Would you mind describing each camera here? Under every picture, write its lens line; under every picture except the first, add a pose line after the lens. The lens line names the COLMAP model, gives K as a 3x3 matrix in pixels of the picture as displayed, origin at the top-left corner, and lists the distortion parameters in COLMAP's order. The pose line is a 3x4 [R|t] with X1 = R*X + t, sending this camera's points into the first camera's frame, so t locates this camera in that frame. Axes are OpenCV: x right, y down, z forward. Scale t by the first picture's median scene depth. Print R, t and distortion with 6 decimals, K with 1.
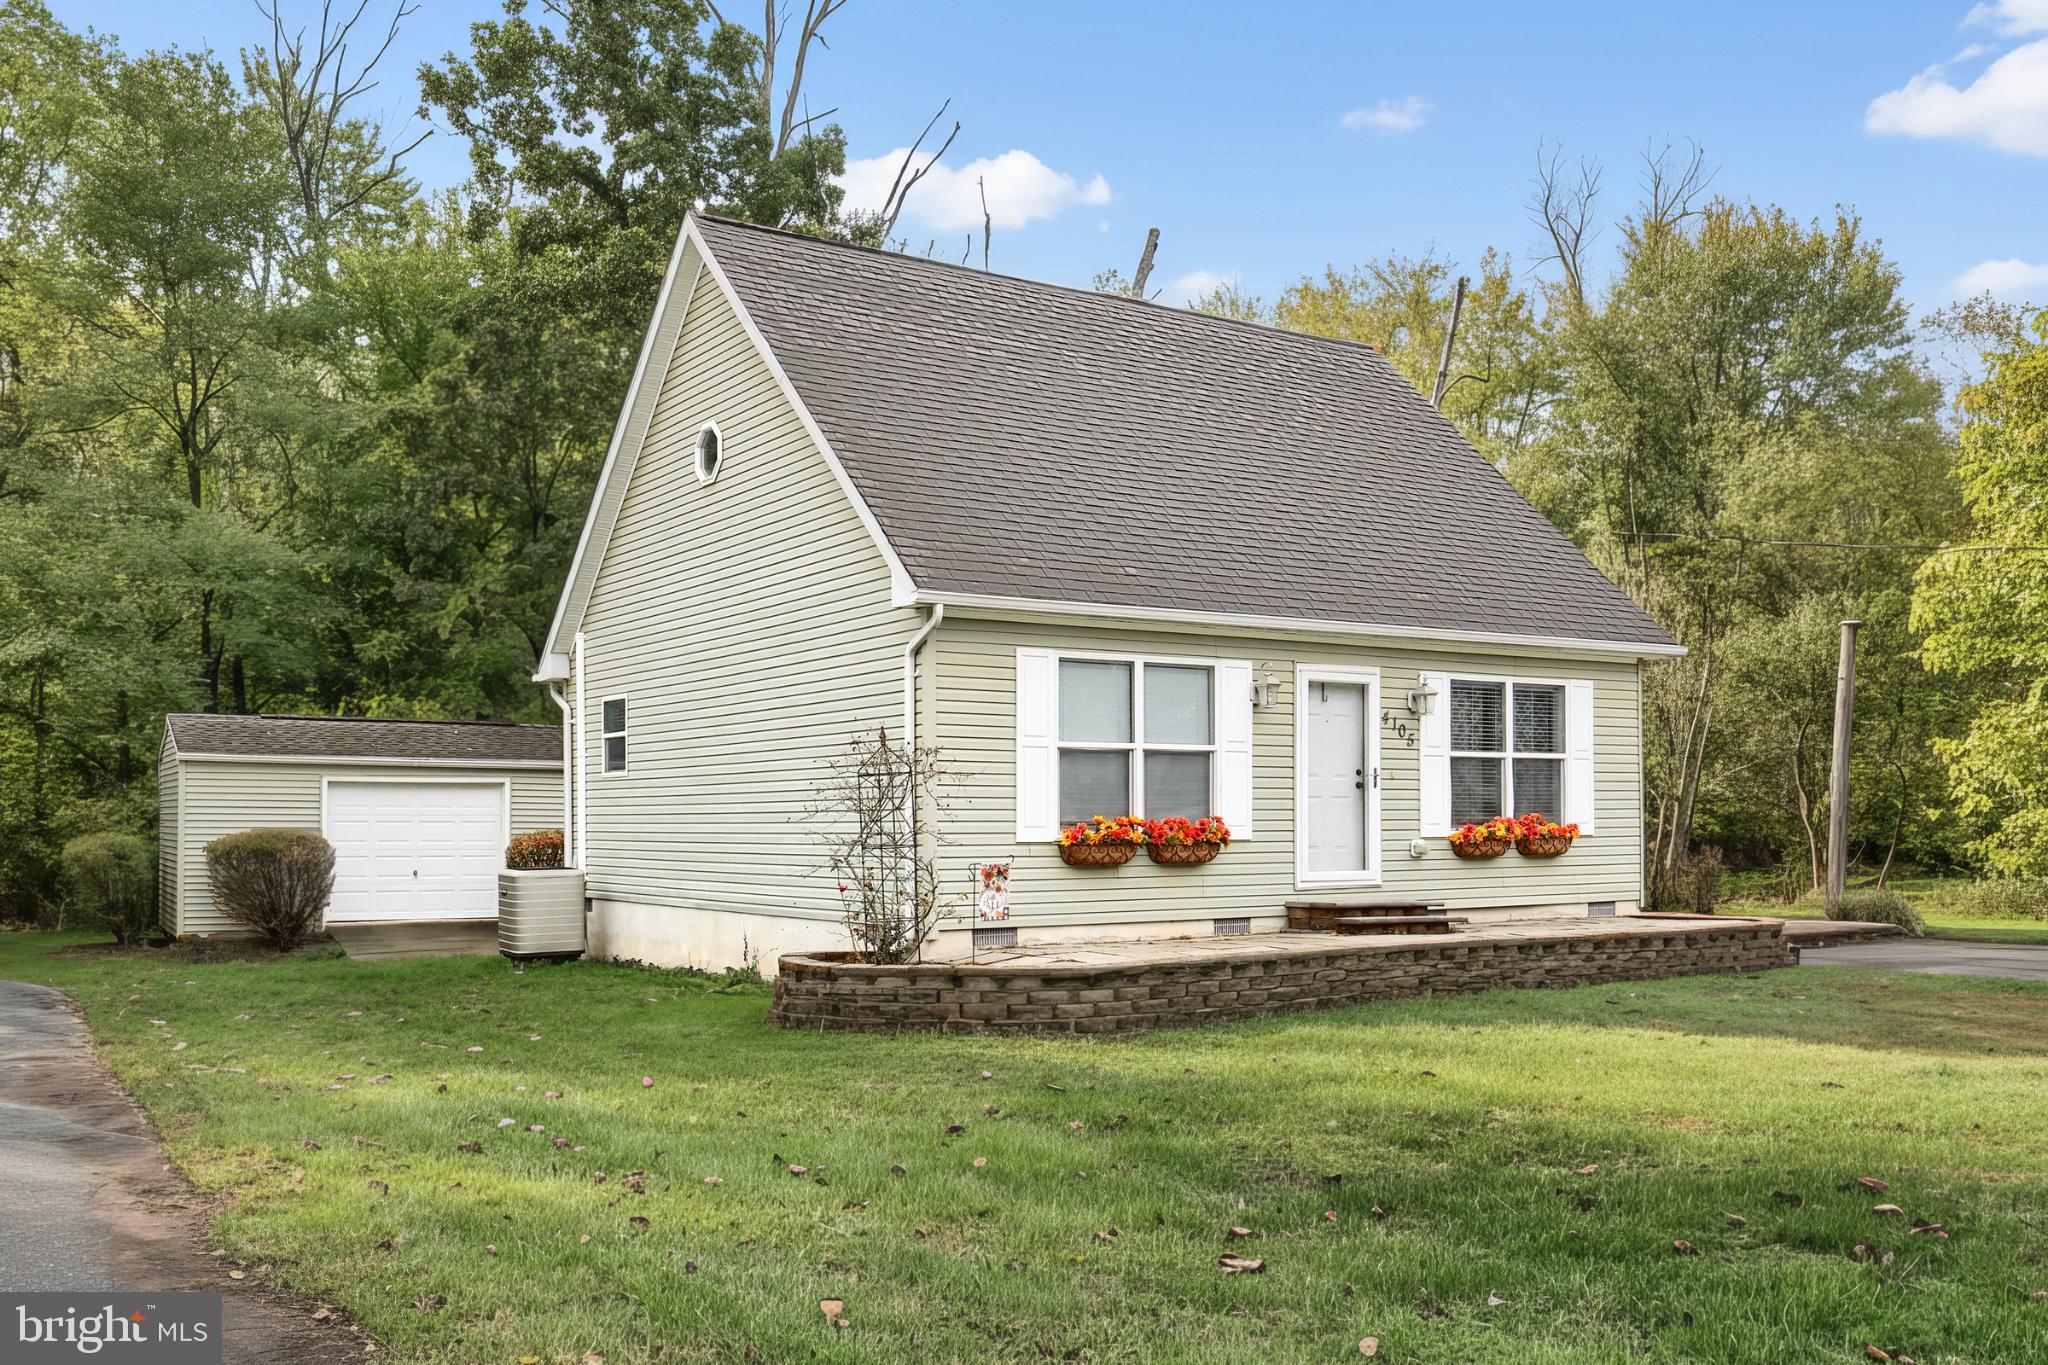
lens RADIAL K [[1784.0, 0, 1024.0], [0, 1784.0, 682.5], [0, 0, 1]] dist [0.009224, 0.001205]
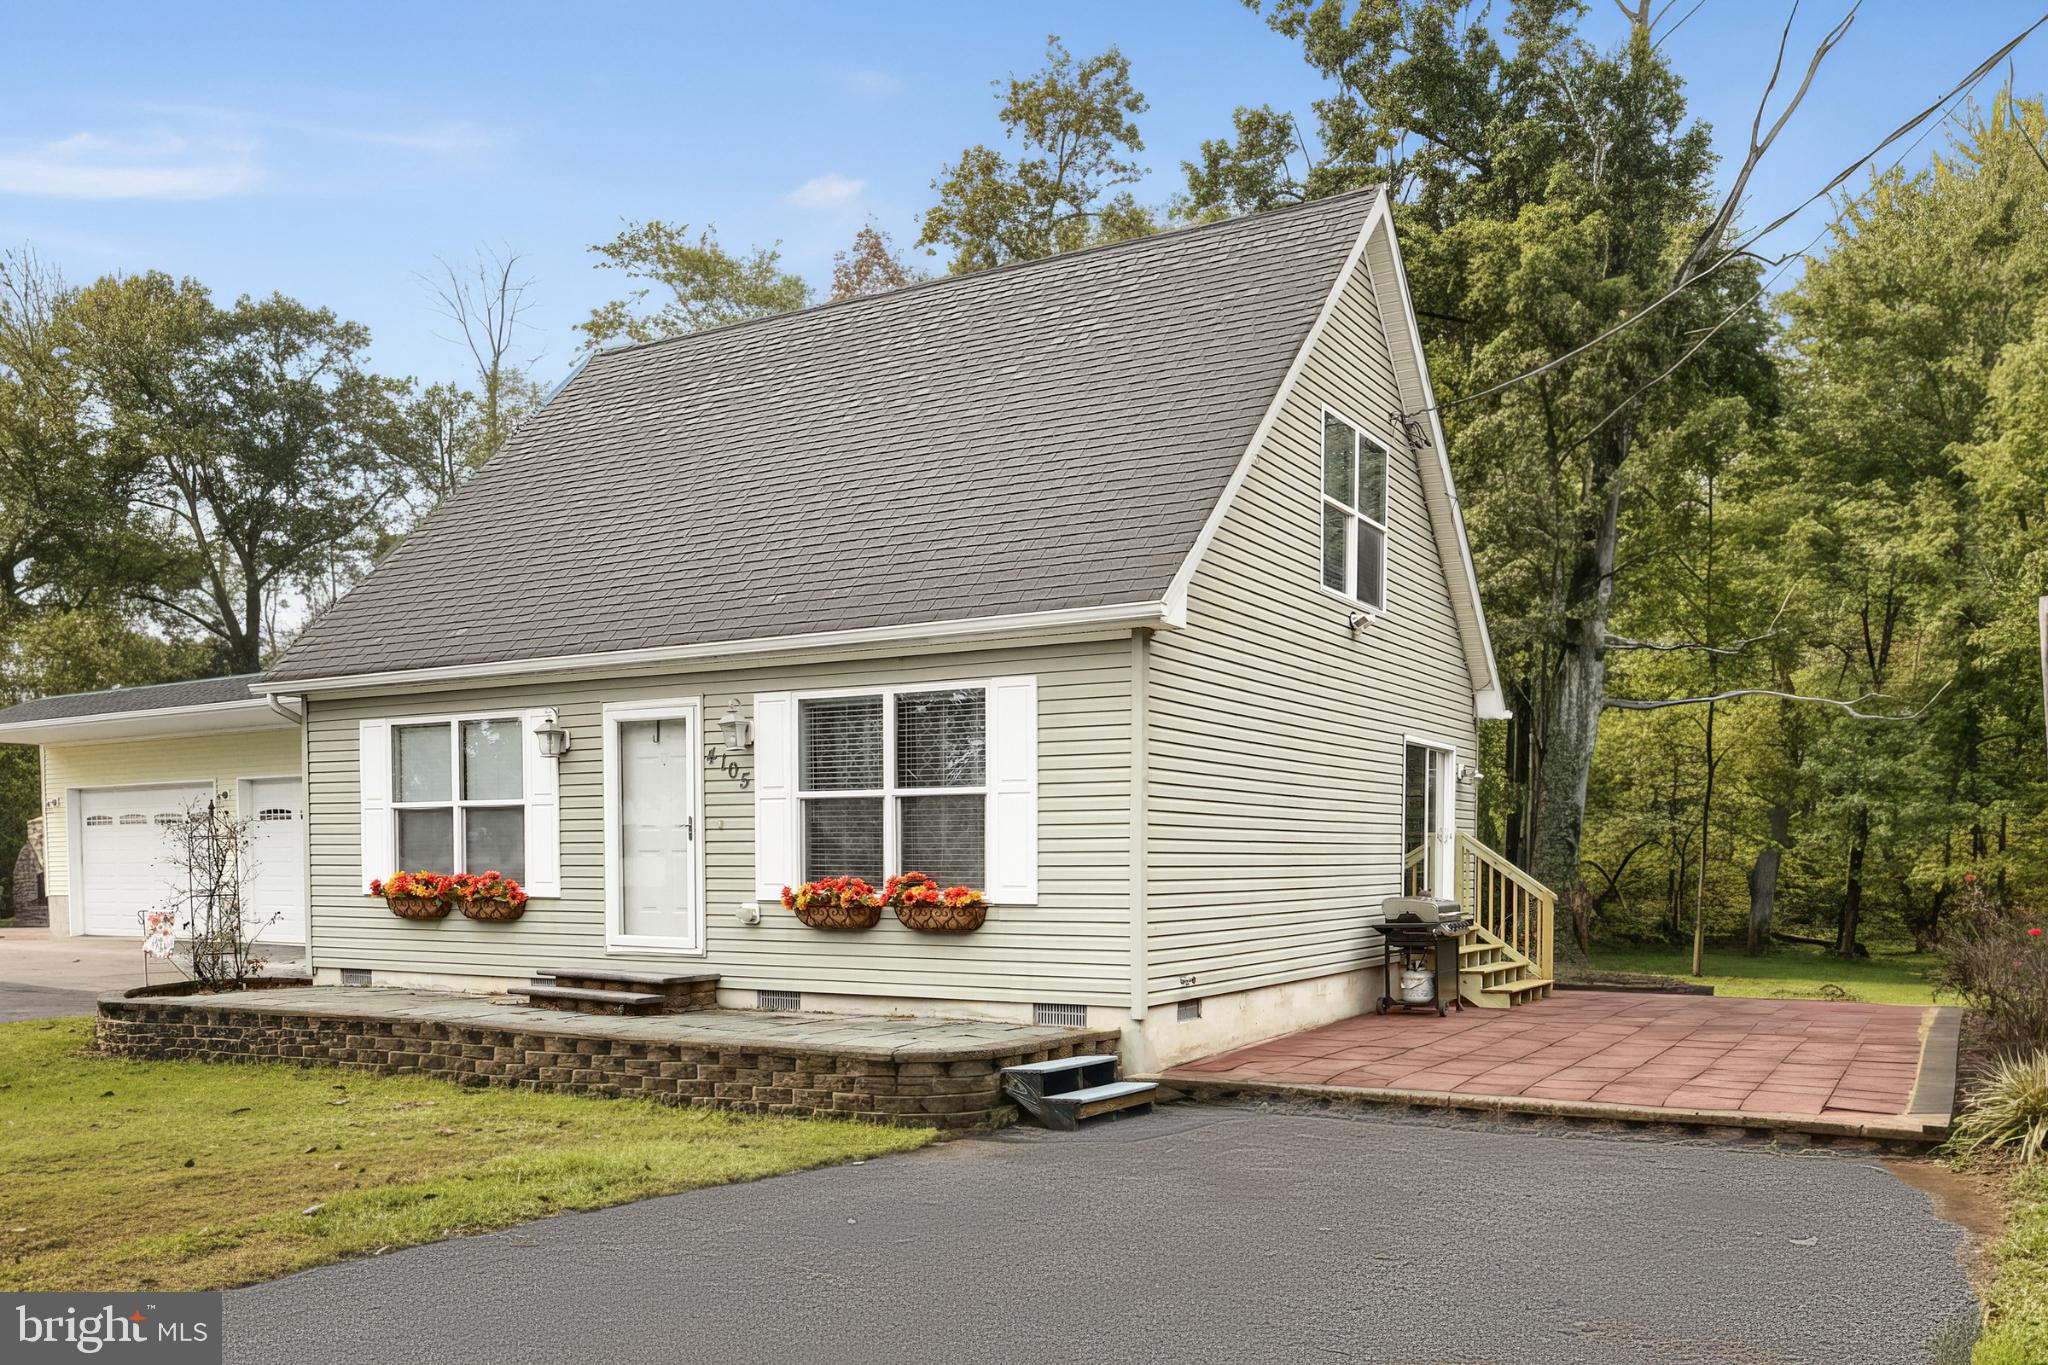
lens RADIAL K [[1784.0, 0, 1024.0], [0, 1784.0, 682.5], [0, 0, 1]] dist [0.009224, 0.001205]
pose [[0.415276, -0.080729, -0.906106, 1.223713], [0.072228, 0.995836, -0.055621, 0.050754], [0.906824, -0.042348, 0.419378, 0.931801]]
